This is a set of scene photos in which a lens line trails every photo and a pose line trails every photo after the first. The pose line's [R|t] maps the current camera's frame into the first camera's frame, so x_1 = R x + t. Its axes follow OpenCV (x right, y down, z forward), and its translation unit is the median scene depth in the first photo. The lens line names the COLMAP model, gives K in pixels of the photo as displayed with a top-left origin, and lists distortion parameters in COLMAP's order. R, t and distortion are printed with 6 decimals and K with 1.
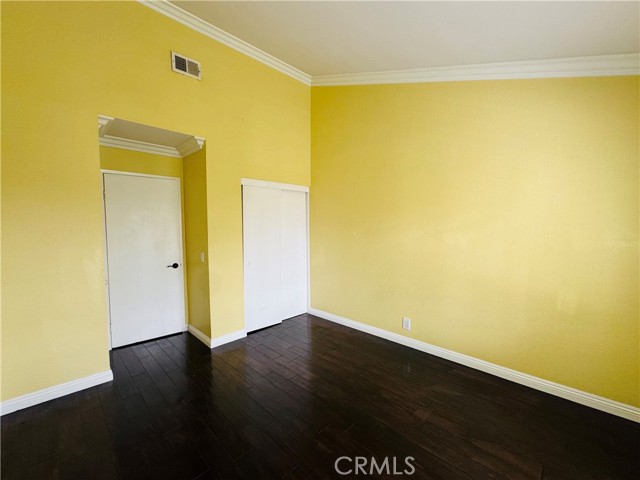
lens RADIAL K [[272.0, 0, 320.0], [0, 272.0, 240.0], [0, 0, 1]] dist [0.000057, 0.000008]
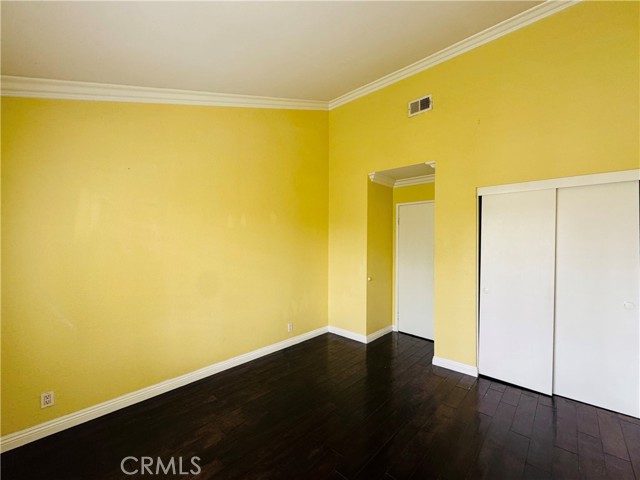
lens RADIAL K [[272.0, 0, 320.0], [0, 272.0, 240.0], [0, 0, 1]] dist [0.000057, 0.000008]
pose [[0.028475, 0.008993, -0.999554, 0.607670], [-0.053714, 0.998529, 0.007453, -0.051112], [0.998150, 0.053478, 0.028916, 0.529042]]
